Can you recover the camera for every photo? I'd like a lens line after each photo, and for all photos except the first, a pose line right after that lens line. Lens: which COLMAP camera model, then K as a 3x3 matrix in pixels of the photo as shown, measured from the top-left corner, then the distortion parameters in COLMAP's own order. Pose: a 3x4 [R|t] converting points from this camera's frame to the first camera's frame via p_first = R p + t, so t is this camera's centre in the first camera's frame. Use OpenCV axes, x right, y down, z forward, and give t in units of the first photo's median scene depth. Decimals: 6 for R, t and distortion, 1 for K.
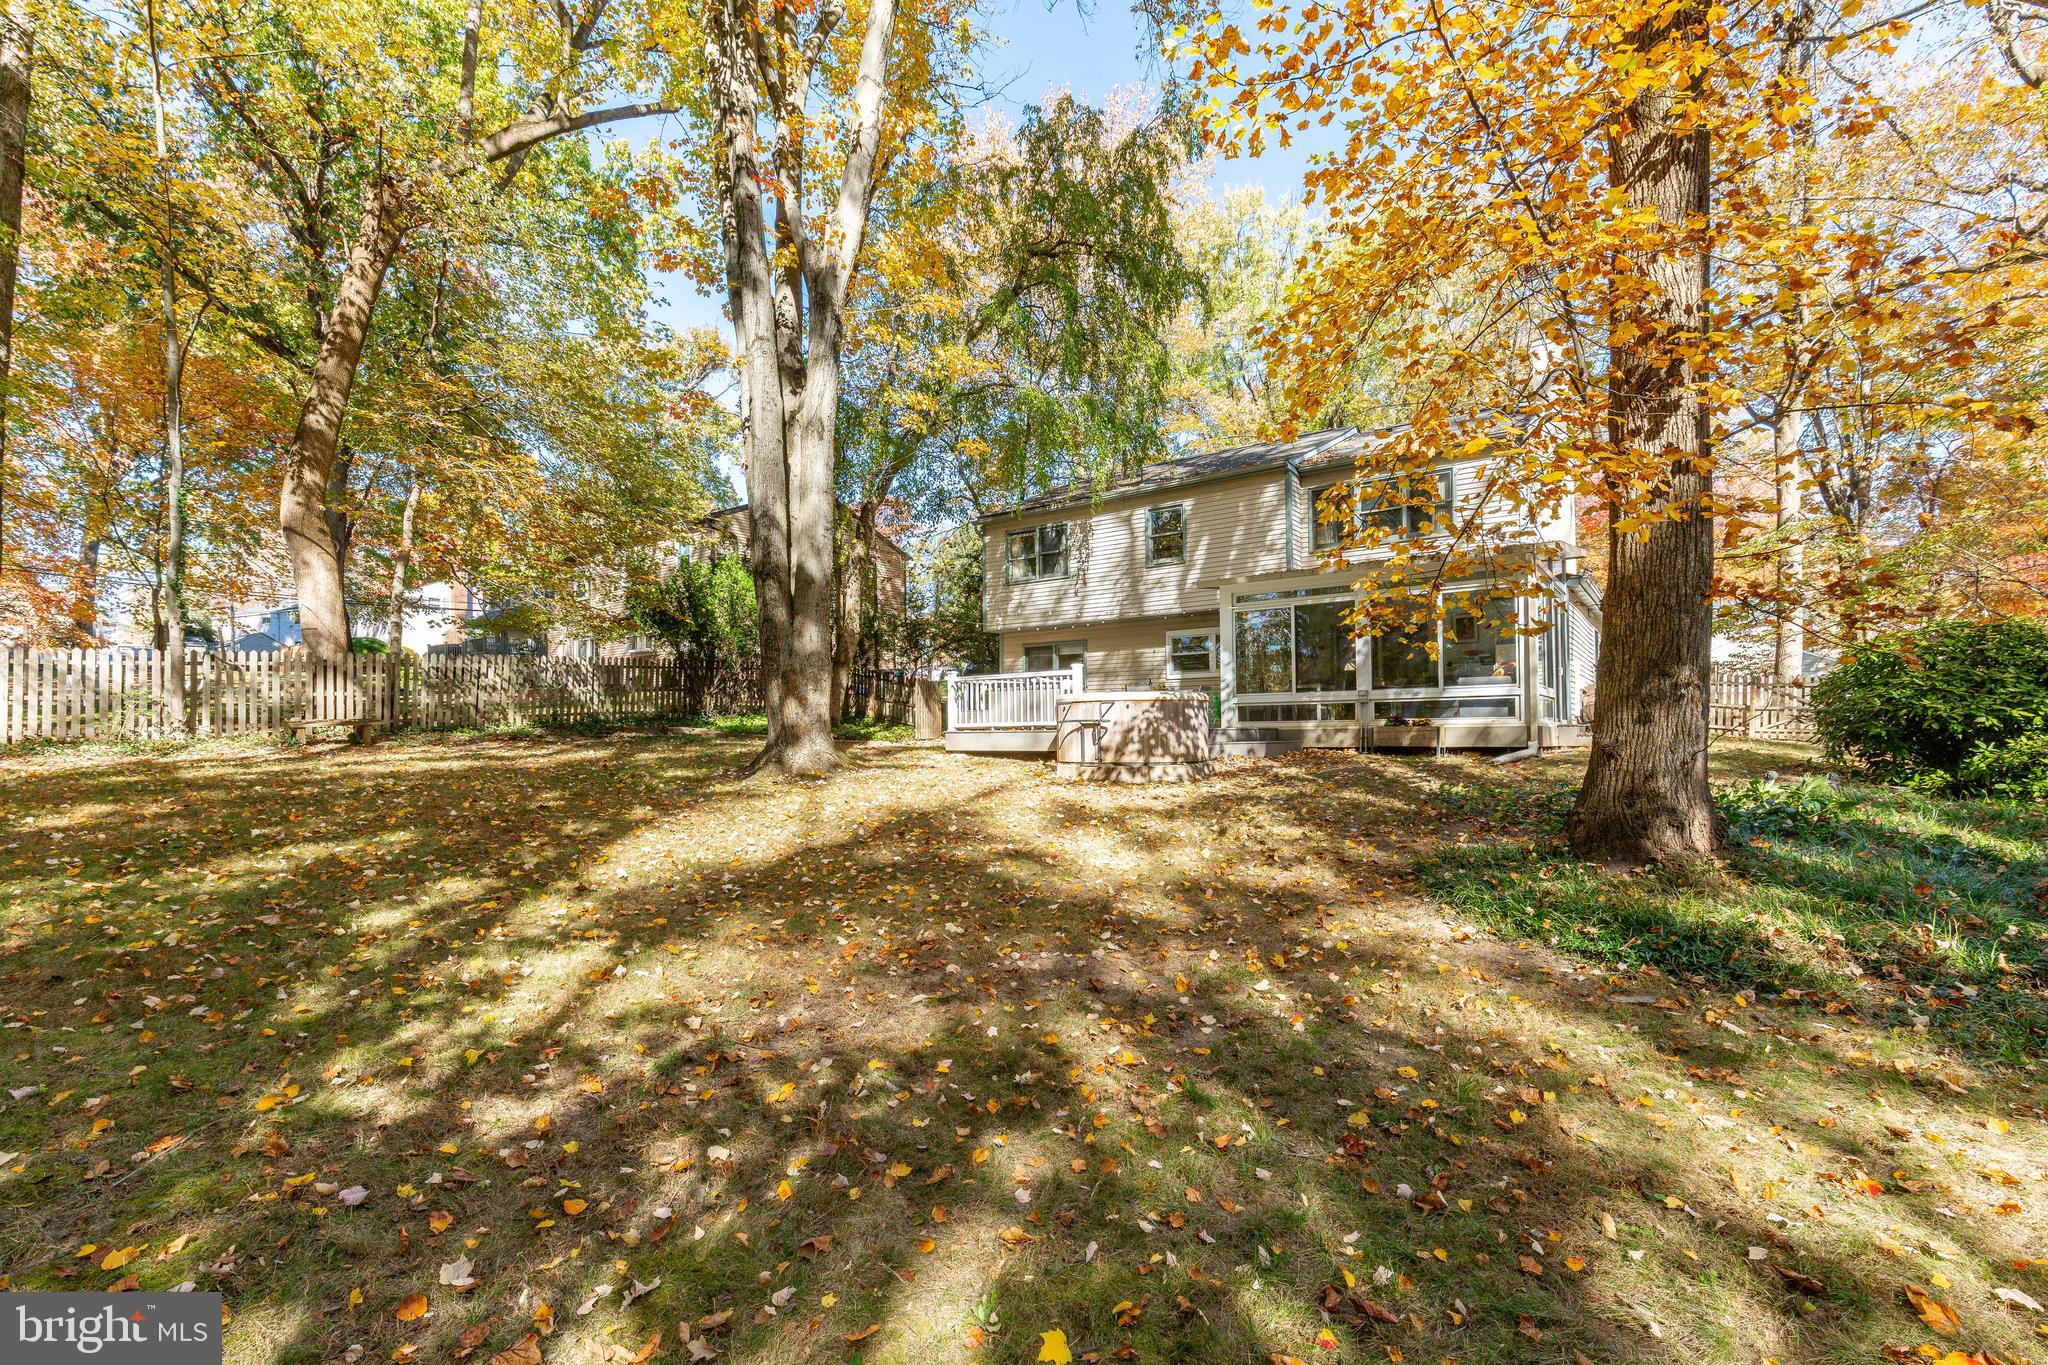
lens RADIAL K [[941.6, 0, 1026.5], [0, 941.6, 702.6], [0, 0, 1]] dist [0.002297, -0.000406]
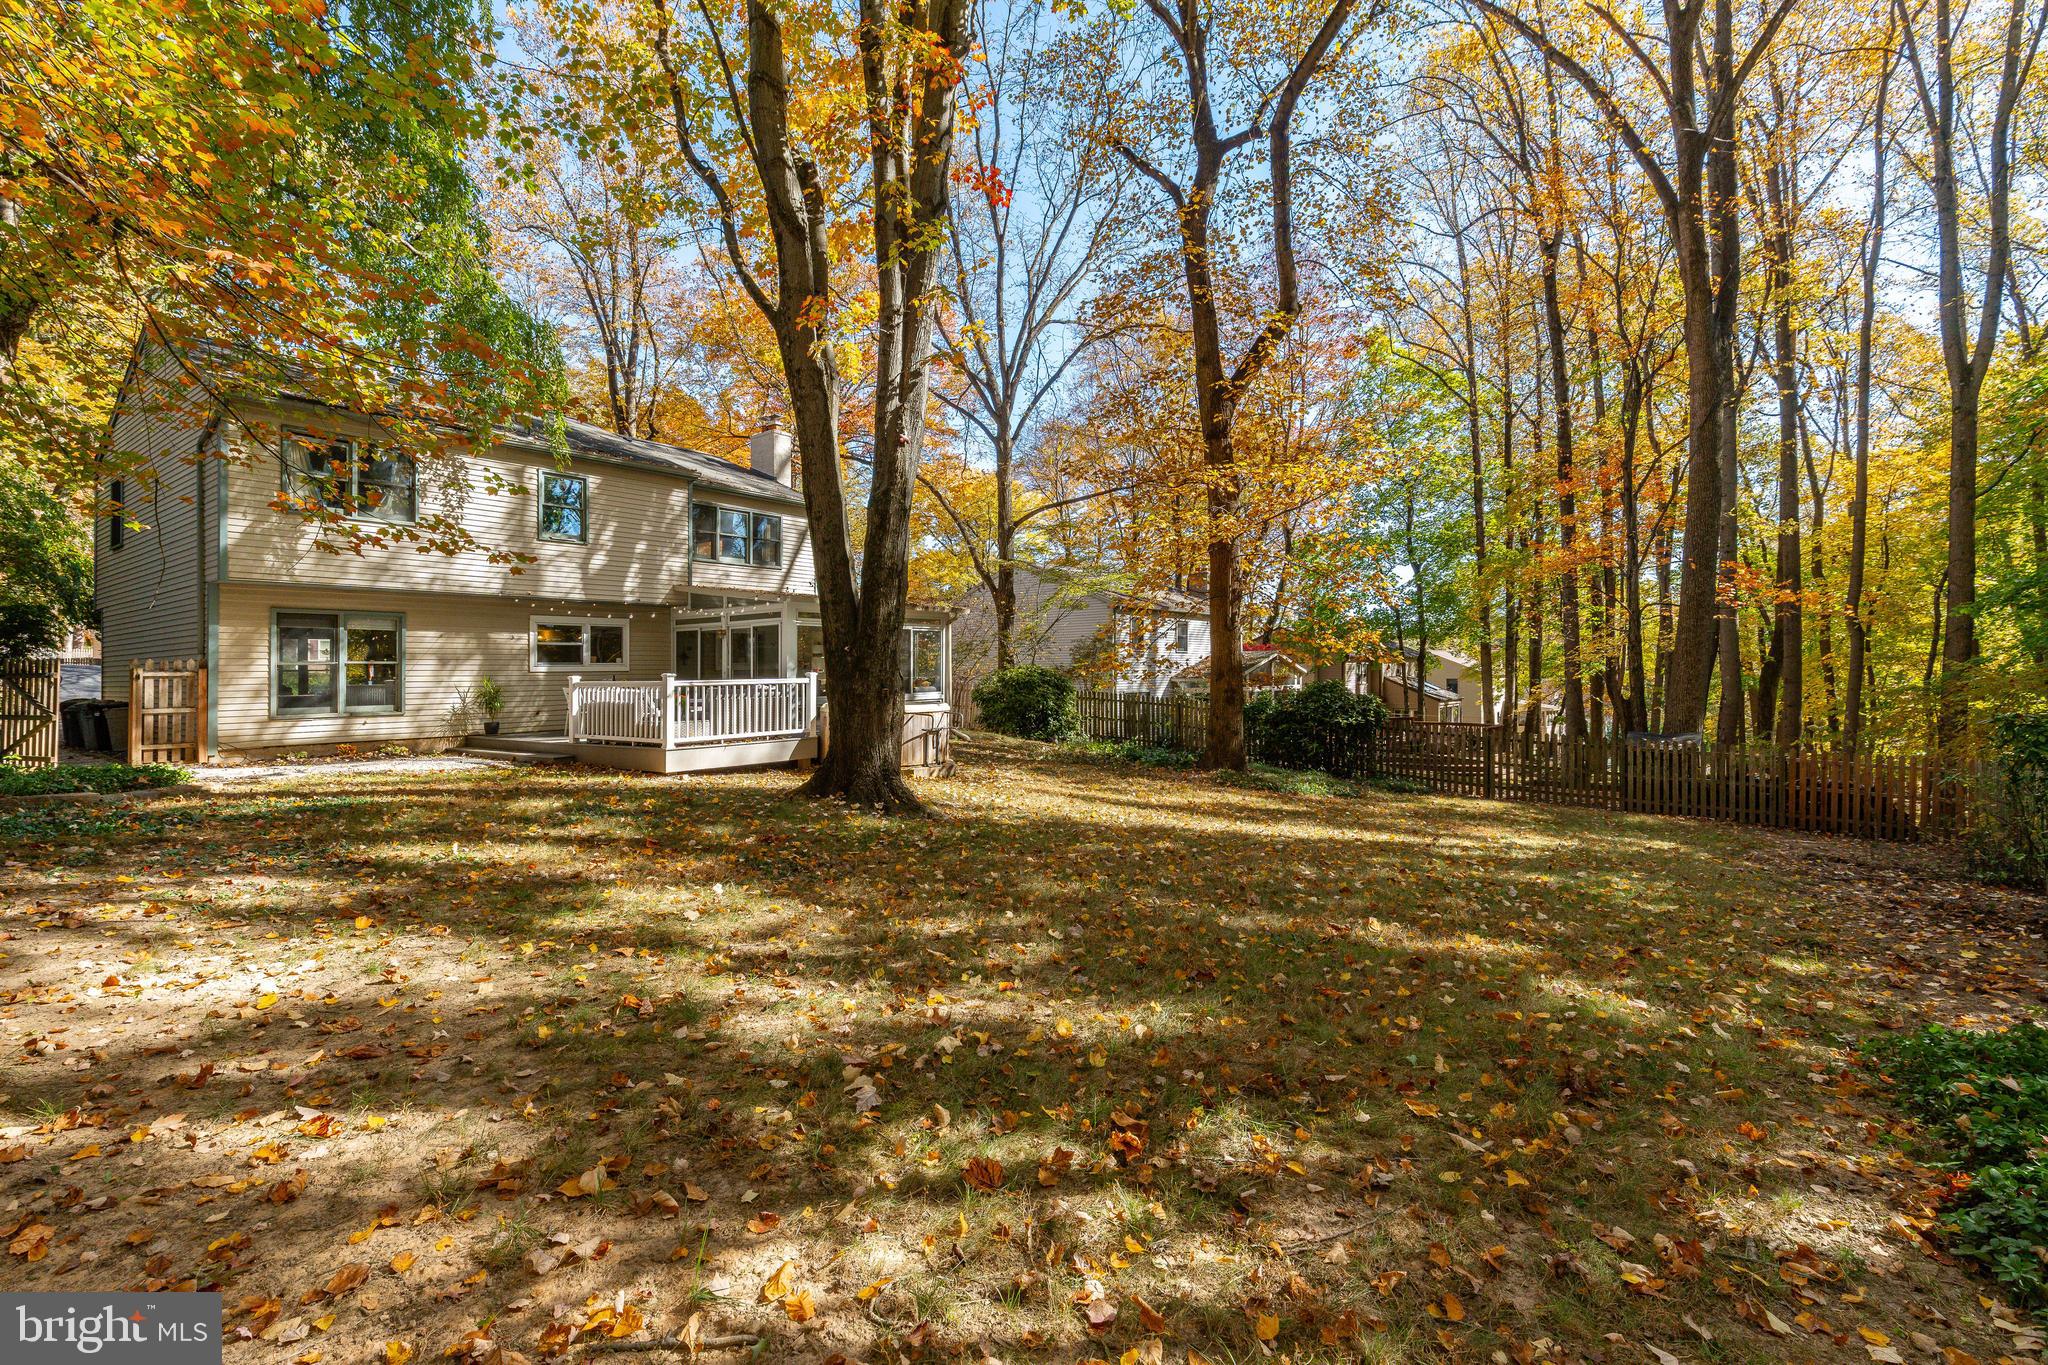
lens RADIAL K [[910.5, 0, 1024.0], [0, 910.5, 682.5], [0, 0, 1]] dist [0.003183, 0.000102]
pose [[-0.000273, -0.002116, 0.999998, -0.920911], [-0.023011, 0.999733, 0.002109, -0.037133], [-0.999735, -0.023010, -0.000322, 0.761431]]
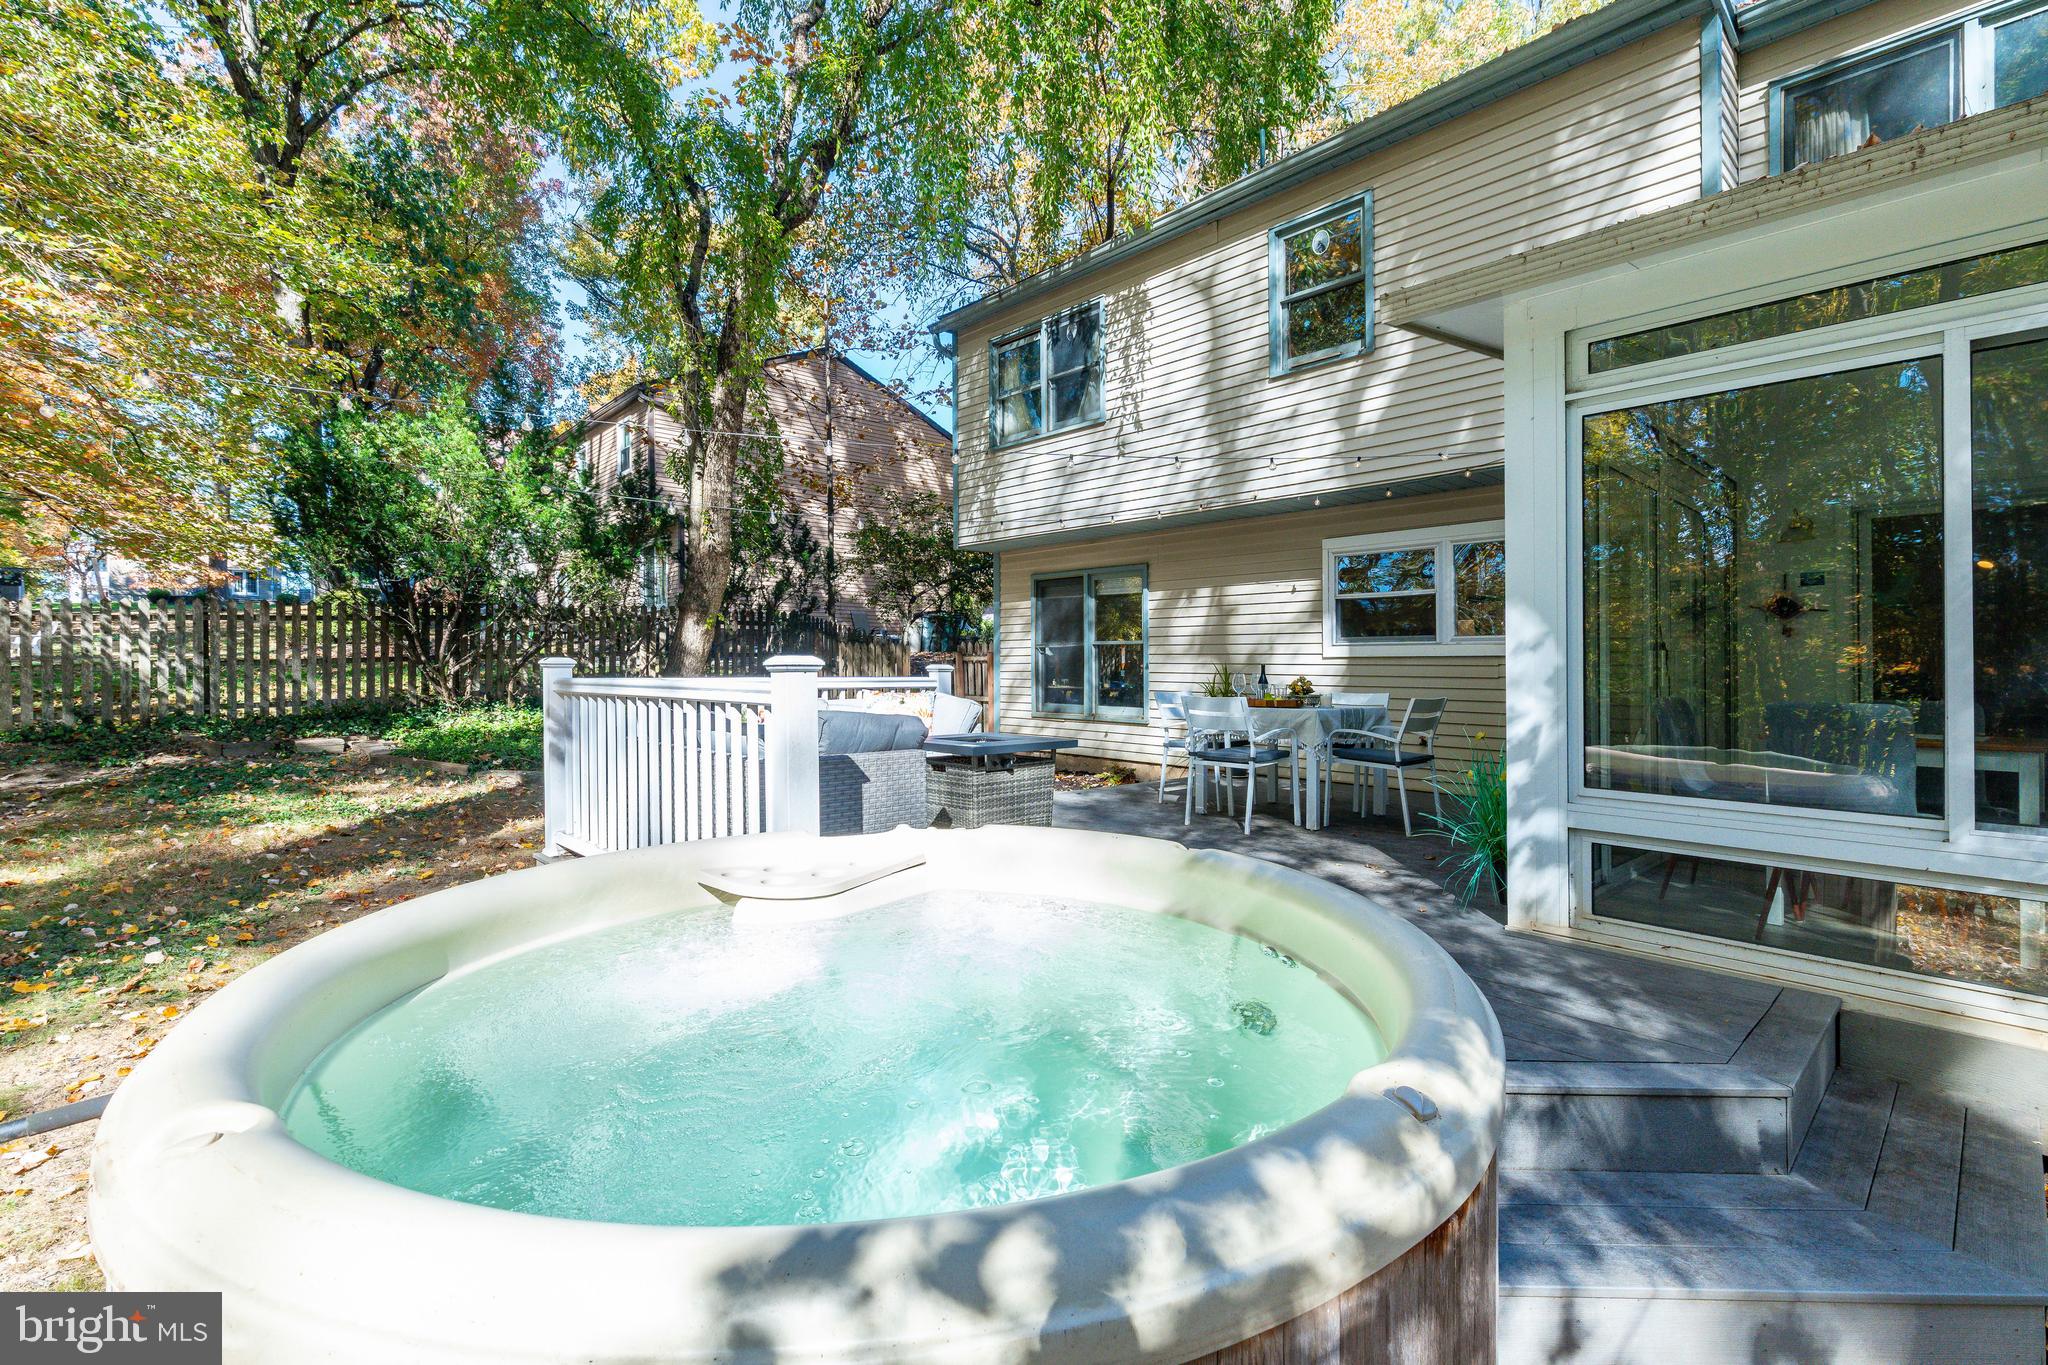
lens RADIAL K [[960.2, 0, 1024.0], [0, 960.2, 656.2], [0, 0, 1]] dist [-0.000052, -0.000046]
pose [[0.980969, 0.011205, -0.193843, 0.137723], [-0.006680, 0.999690, 0.023980, -0.046267], [0.194051, -0.022229, 0.980739, 0.759839]]
